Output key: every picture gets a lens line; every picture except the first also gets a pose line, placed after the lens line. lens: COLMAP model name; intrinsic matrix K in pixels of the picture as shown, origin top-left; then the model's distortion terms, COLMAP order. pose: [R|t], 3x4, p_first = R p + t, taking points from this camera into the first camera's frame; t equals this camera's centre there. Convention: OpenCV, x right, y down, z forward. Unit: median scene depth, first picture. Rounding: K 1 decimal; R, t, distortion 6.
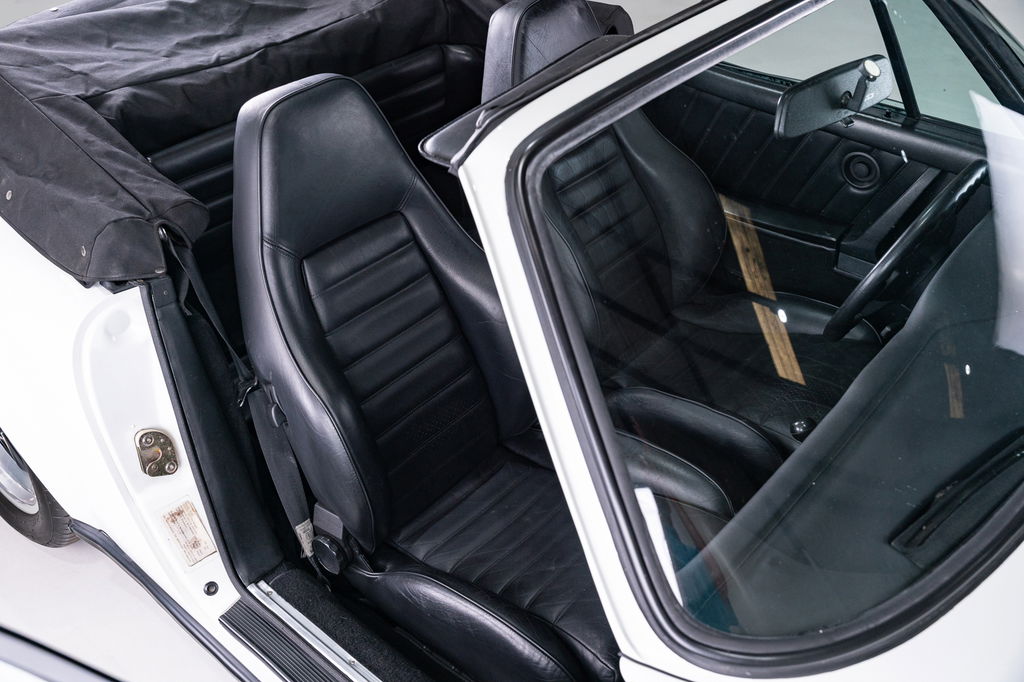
lens RADIAL K [[980.0, 0, 515.2], [0, 980.0, 345.8], [0, 0, 1]] dist [-0.011218, 0.000000]
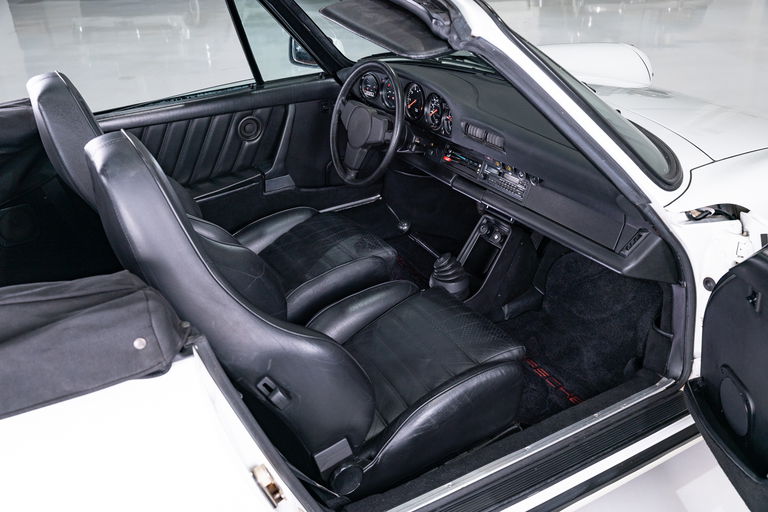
lens RADIAL K [[735.0, 0, 385.7], [0, 735.0, 254.1], [0, 0, 1]] dist [-0.011218, 0.000000]
pose [[0.312627, -0.438888, 0.842402, -0.858327], [0.593675, 0.782580, 0.187400, -0.145789], [-0.741495, 0.441527, 0.505213, 0.426882]]
